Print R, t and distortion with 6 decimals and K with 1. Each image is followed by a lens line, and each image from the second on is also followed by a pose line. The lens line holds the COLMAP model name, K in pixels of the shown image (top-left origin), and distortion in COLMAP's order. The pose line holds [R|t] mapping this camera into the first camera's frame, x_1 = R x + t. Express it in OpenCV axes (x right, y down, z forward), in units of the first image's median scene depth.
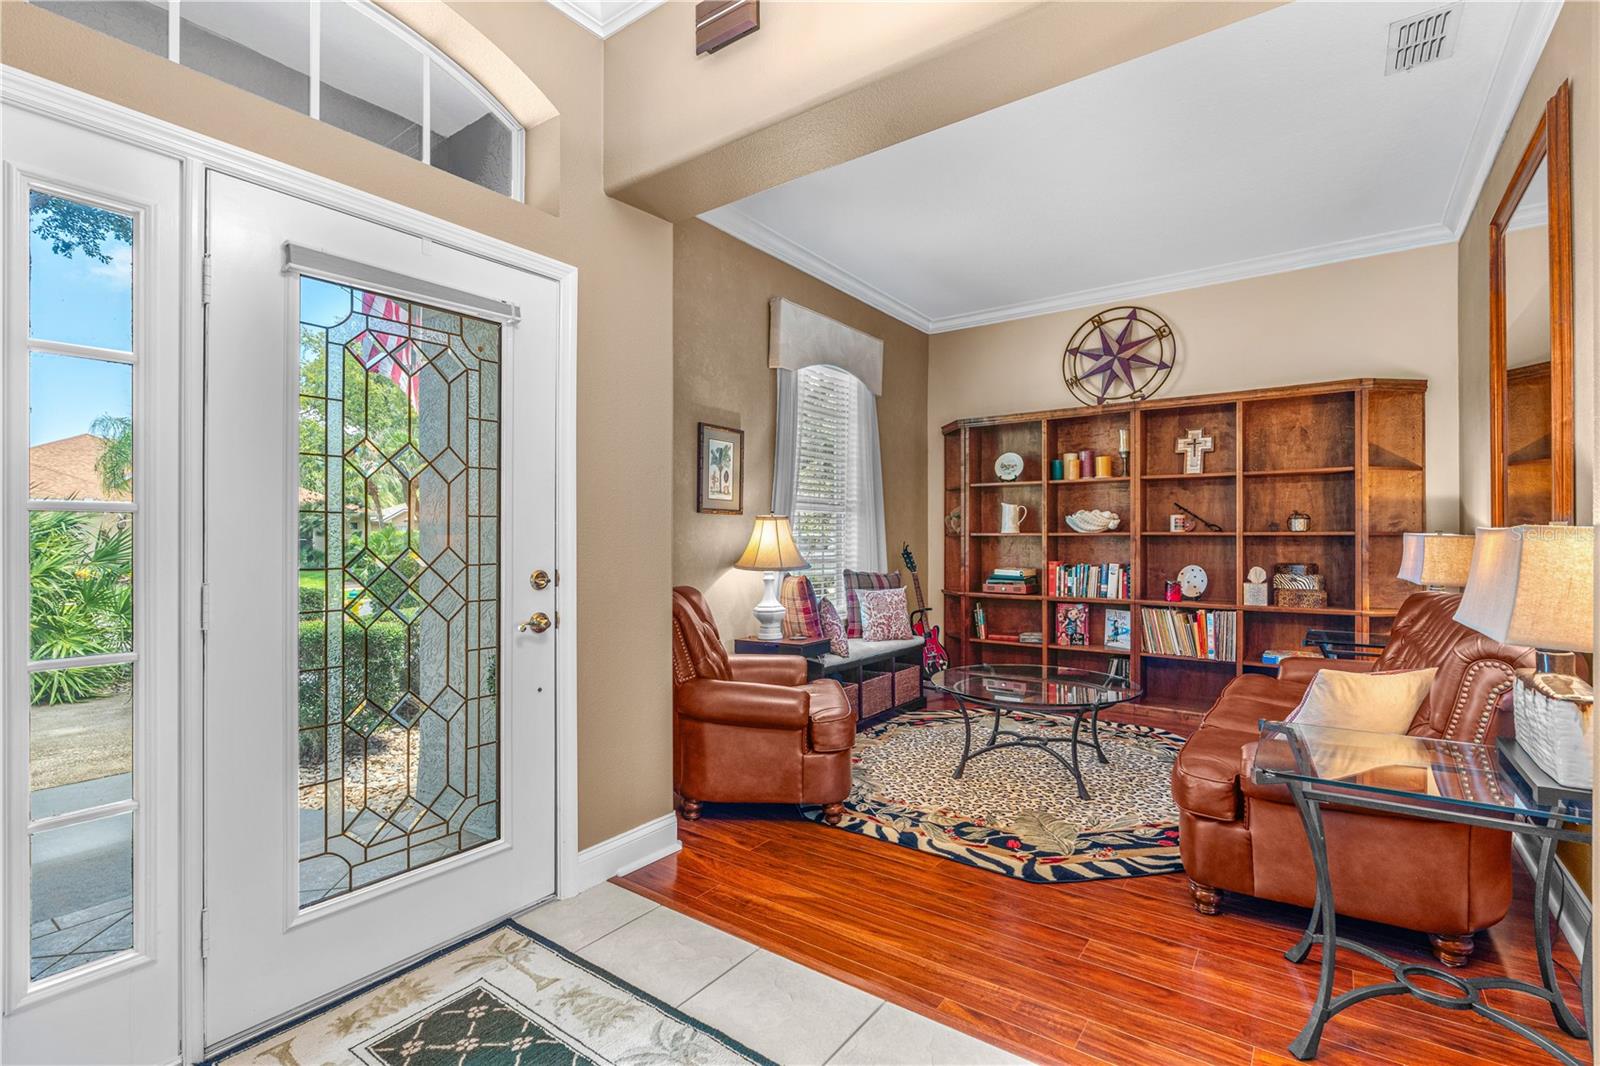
lens RADIAL K [[719.5, 0, 800.0], [0, 719.5, 533.0], [0, 0, 1]] dist [-0.011322, 0.001823]
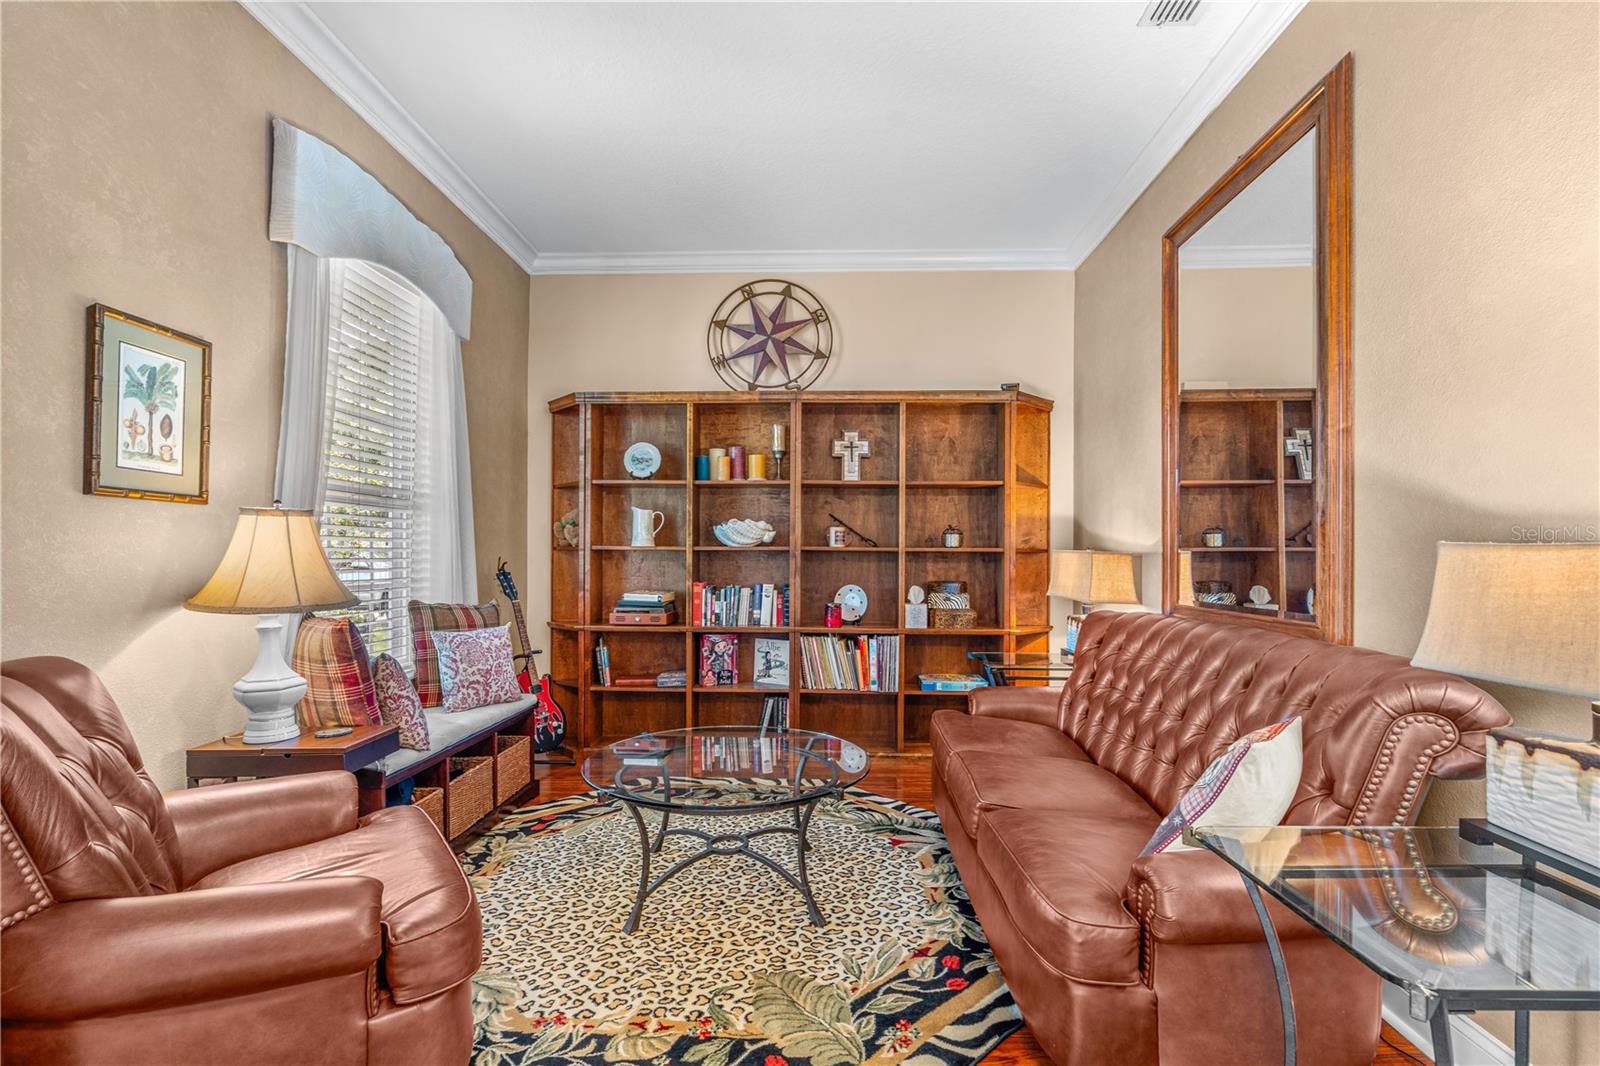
lens RADIAL K [[750.0, 0, 789.7], [0, 750.0, 556.2], [0, 0, 1]] dist [-0.013670, 0.007841]
pose [[0.837607, 0.003176, 0.546265, -0.018637], [-0.009193, 0.999923, 0.008282, 0.002986], [-0.546196, -0.011959, 0.837572, 0.272836]]
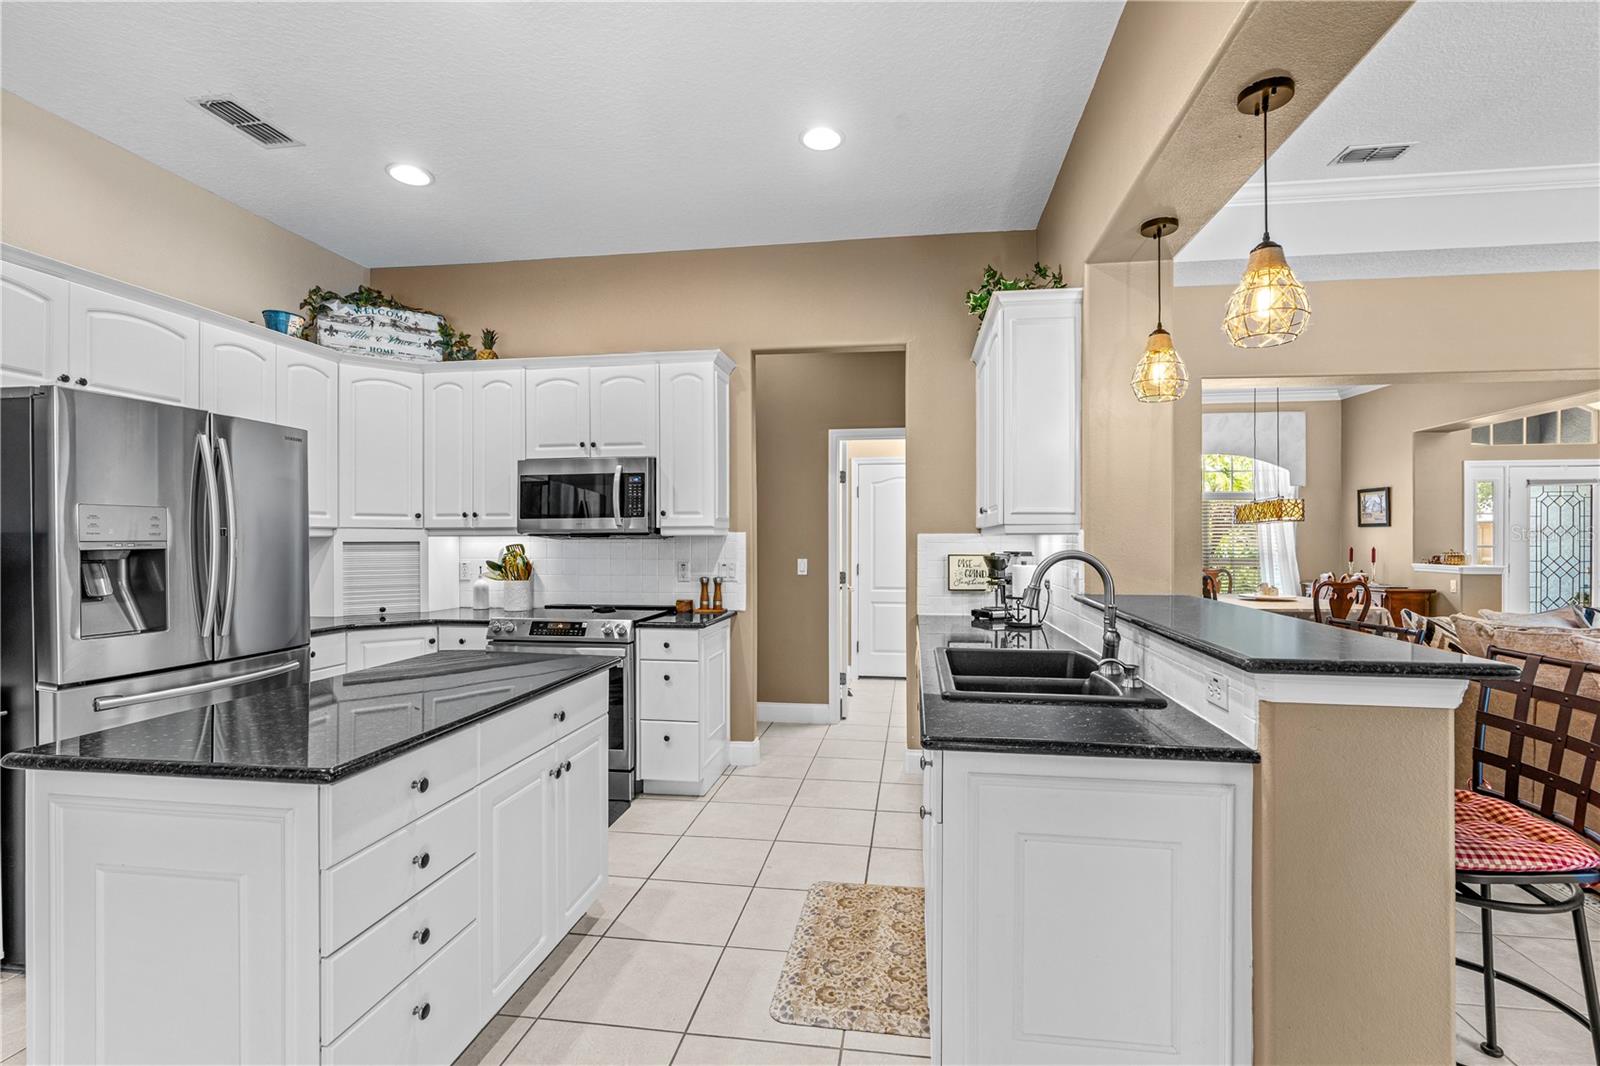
lens RADIAL K [[731.8, 0, 816.3], [0, 731.8, 541.8], [0, 0, 1]] dist [-0.008592, 0.006160]
pose [[0.476553, 0.000090, -0.879146, 0.339333], [0.004835, 0.999985, 0.002723, -0.029976], [0.879132, -0.005548, 0.476545, -1.544318]]
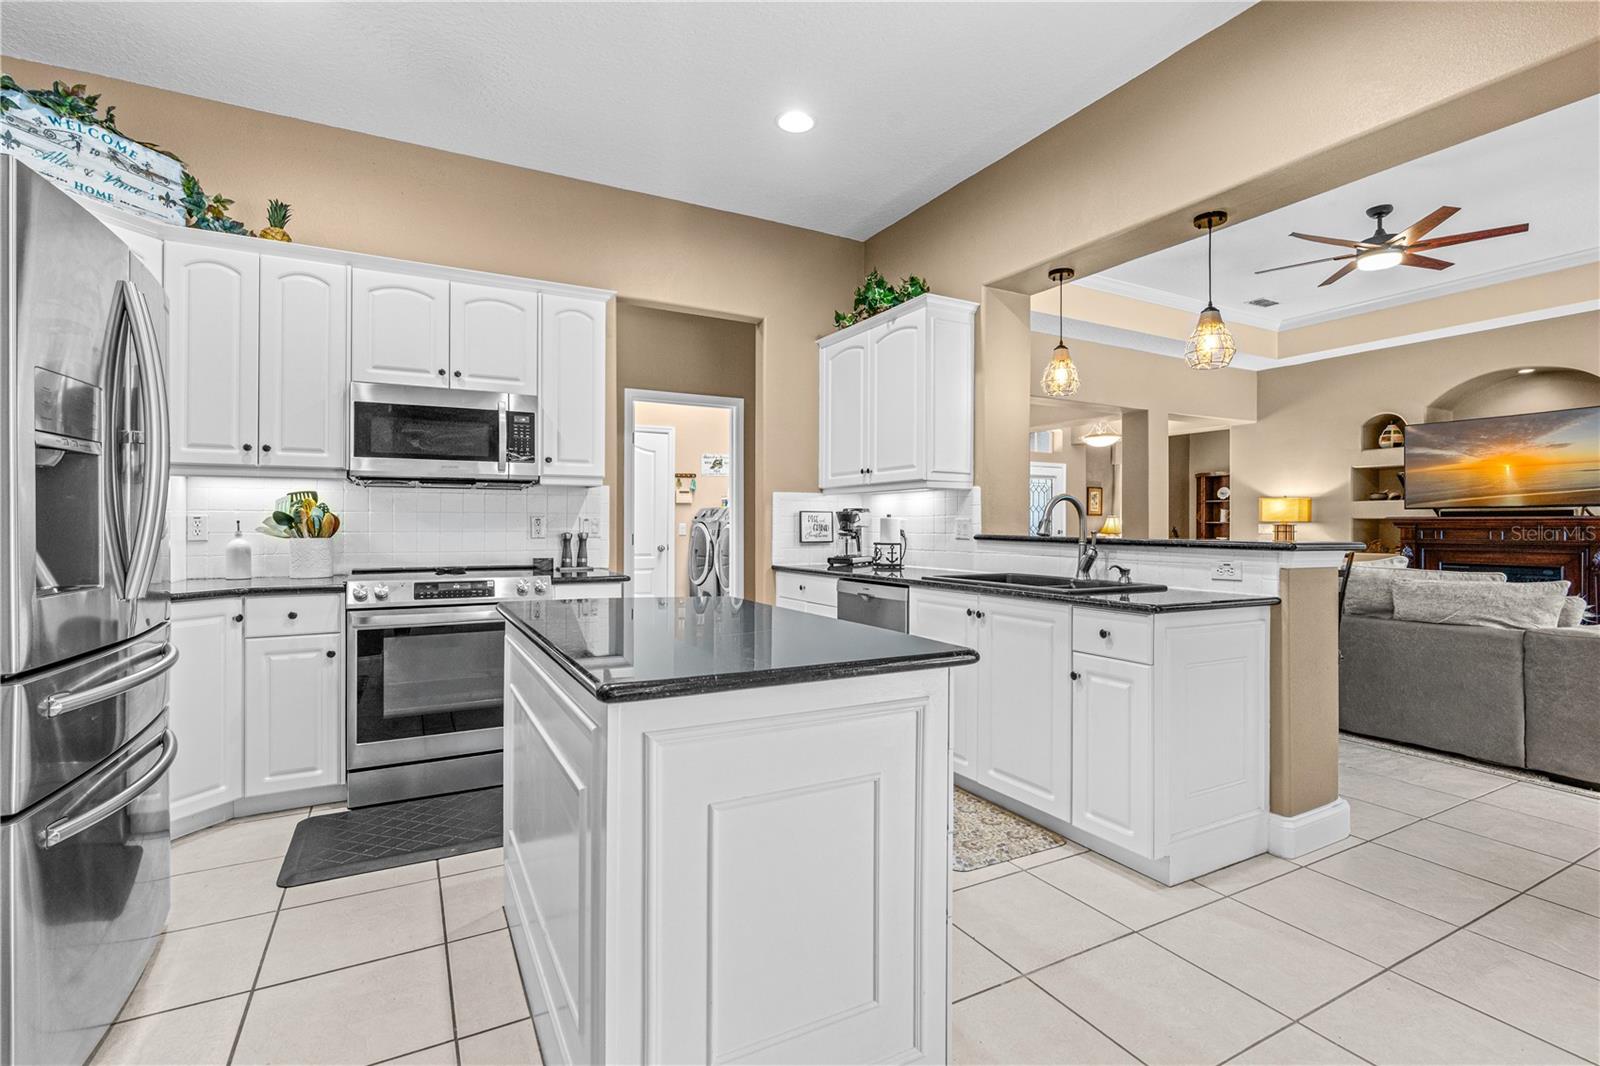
lens RADIAL K [[719.5, 0, 800.0], [0, 719.5, 533.0], [0, 0, 1]] dist [-0.011322, 0.001823]
pose [[0.904445, 0.007997, -0.426515, 0.049453], [-0.002446, 0.999905, 0.013561, 0.006487], [0.426583, -0.011222, 0.904379, -1.888218]]
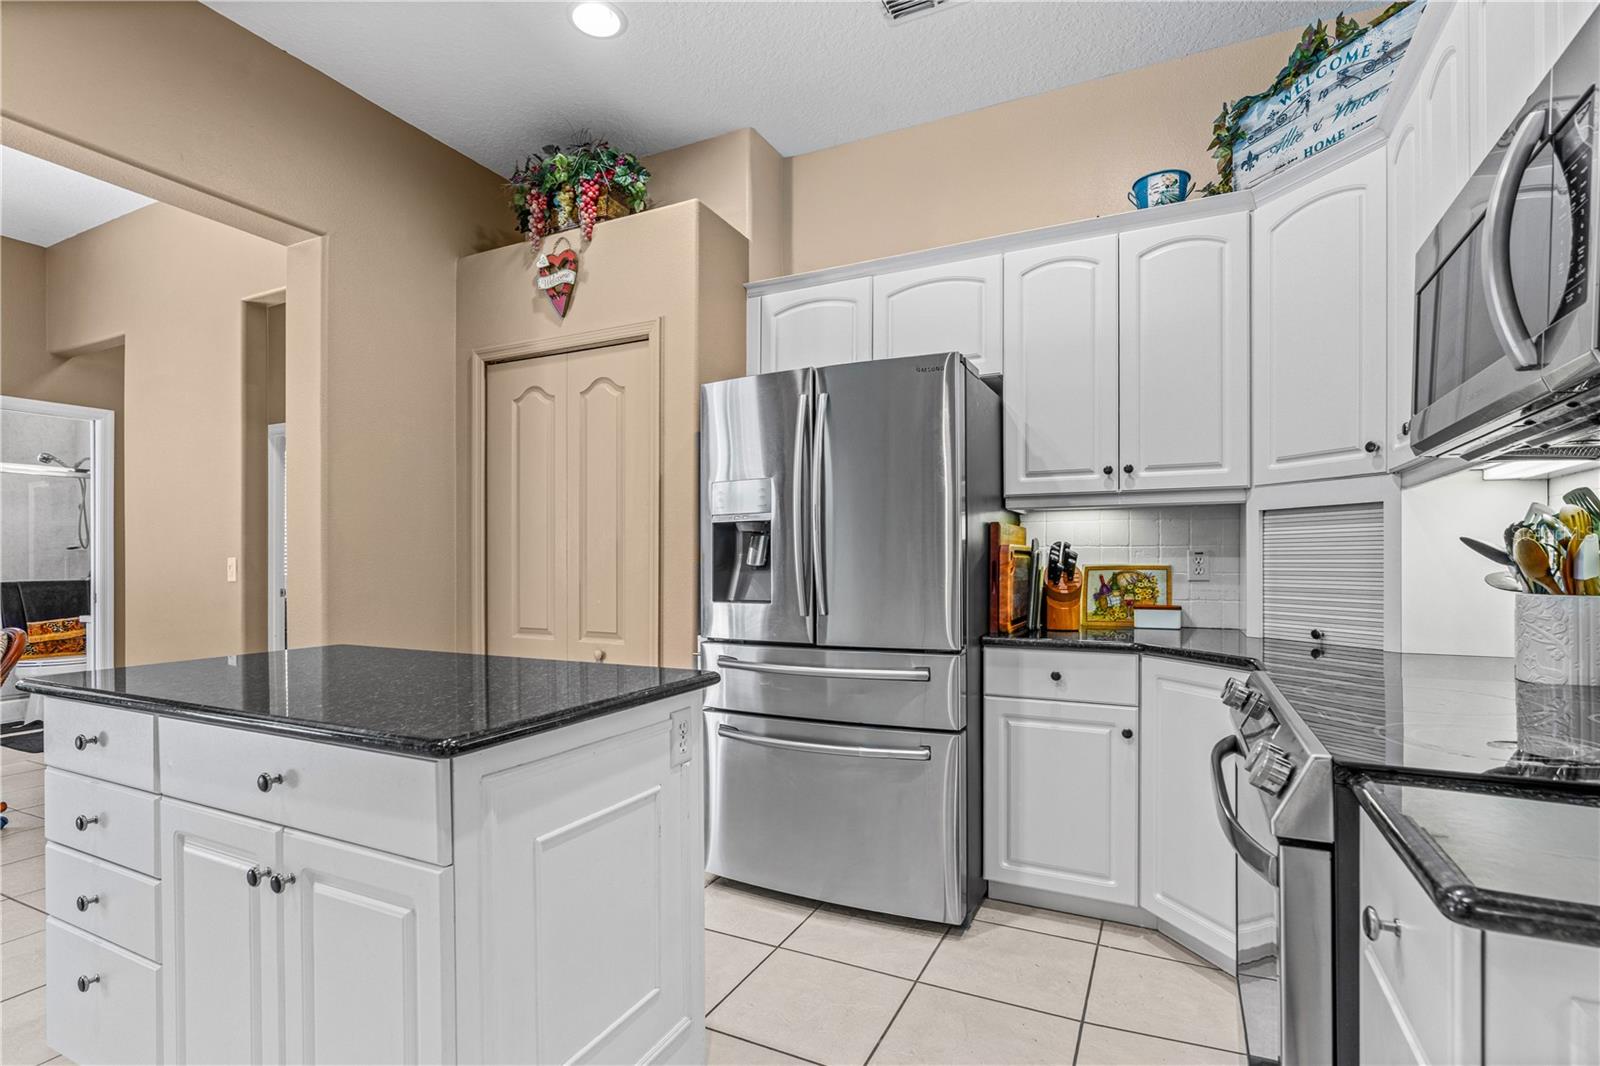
lens RADIAL K [[750.0, 0, 789.7], [0, 750.0, 556.2], [0, 0, 1]] dist [-0.013670, 0.007841]
pose [[-0.983986, 0.003930, -0.178201, -0.316195], [0.005020, 0.999971, -0.005669, 0.005132], [0.178174, -0.006473, -0.983978, -1.148618]]
